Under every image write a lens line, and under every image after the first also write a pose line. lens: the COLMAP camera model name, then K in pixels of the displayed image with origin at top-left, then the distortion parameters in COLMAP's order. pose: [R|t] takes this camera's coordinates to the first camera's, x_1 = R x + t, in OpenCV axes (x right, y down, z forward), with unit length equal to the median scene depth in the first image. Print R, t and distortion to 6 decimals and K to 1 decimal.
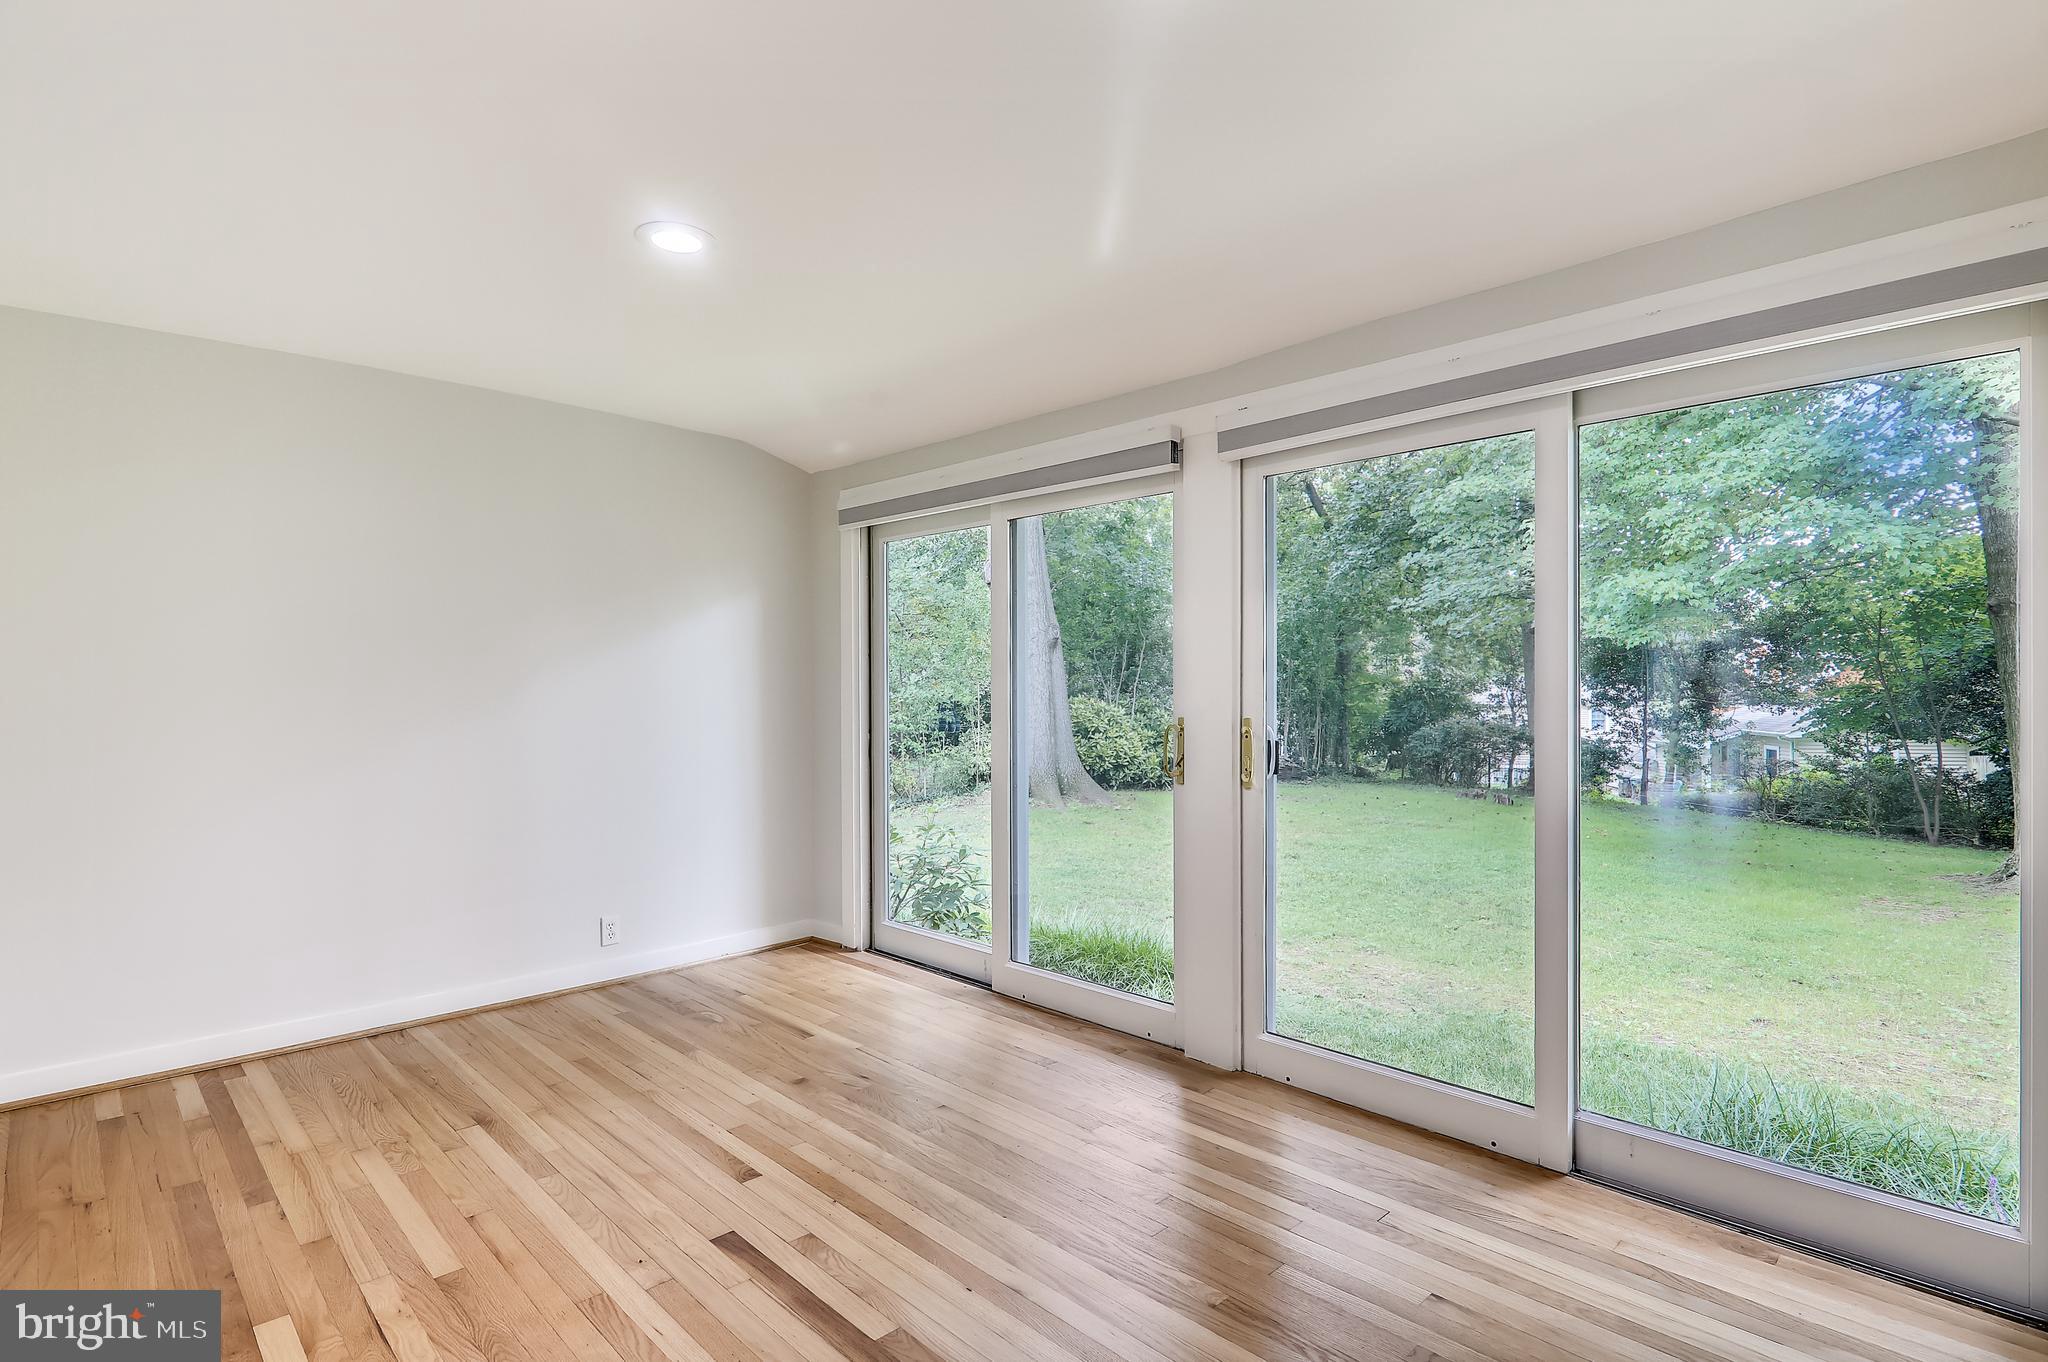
lens RADIAL K [[1016.2, 0, 1025.1], [0, 1016.2, 670.6], [0, 0, 1]] dist [-0.005967, -0.001237]
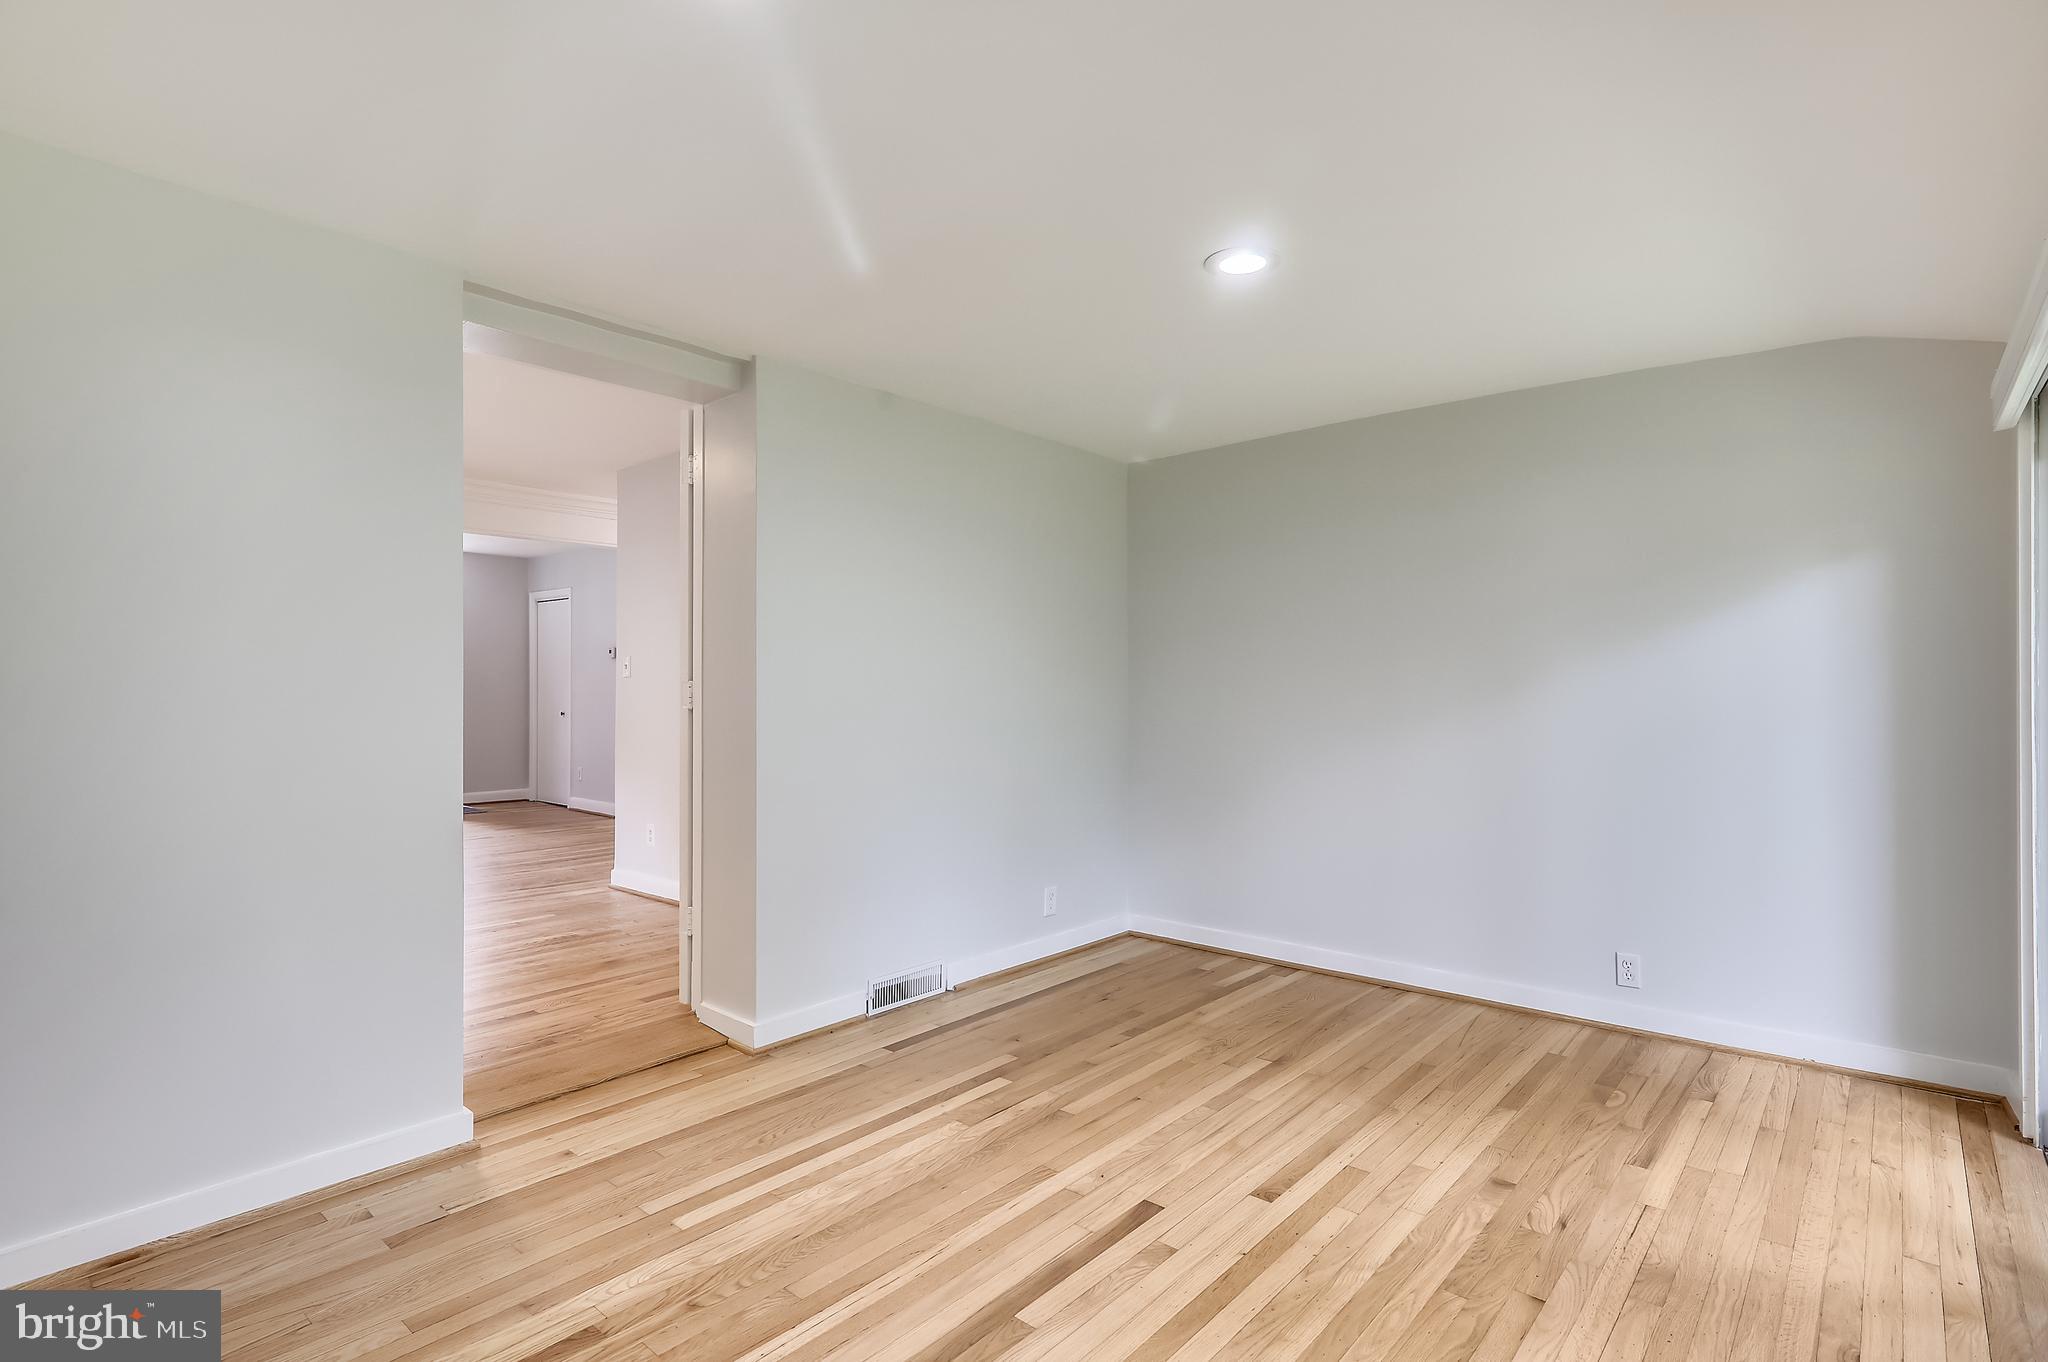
lens RADIAL K [[1016.2, 0, 1025.1], [0, 1016.2, 670.6], [0, 0, 1]] dist [-0.005967, -0.001237]
pose [[0.087188, -0.004652, -0.996181, 0.561136], [0.009625, 0.999946, -0.003827, 0.000934], [0.996145, -0.009255, 0.087228, 0.580908]]
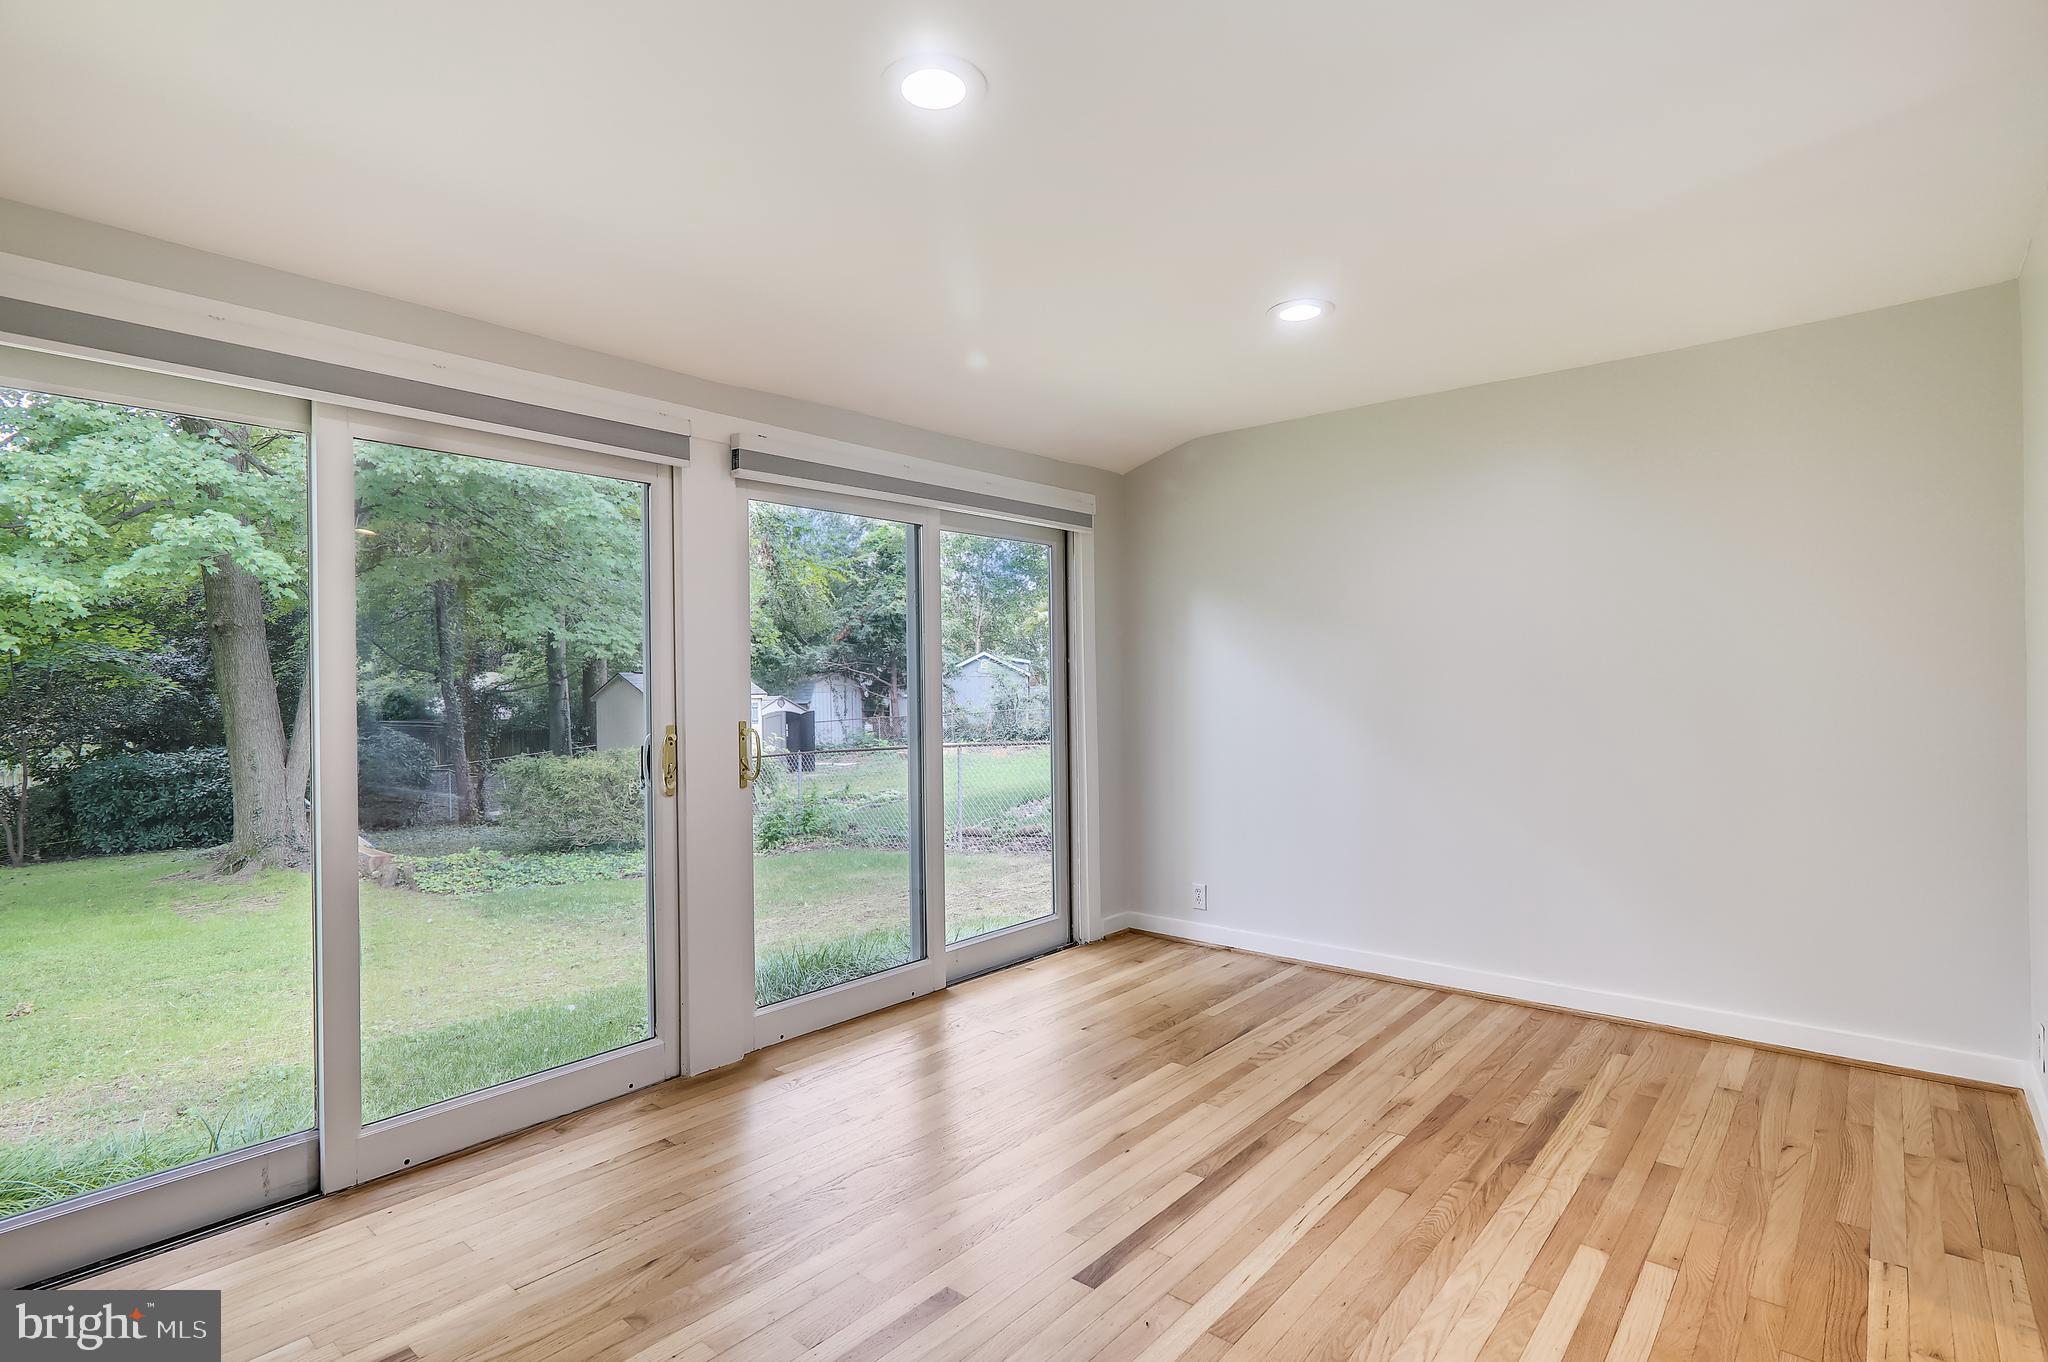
lens RADIAL K [[1013.1, 0, 1023.7], [0, 1013.1, 692.8], [0, 0, 1]] dist [-0.008562, -0.001395]
pose [[-0.093765, -0.007147, 0.995569, -0.894263], [0.003125, 0.999967, 0.007473, 0.013519], [-0.995589, 0.003812, -0.093739, 0.849886]]
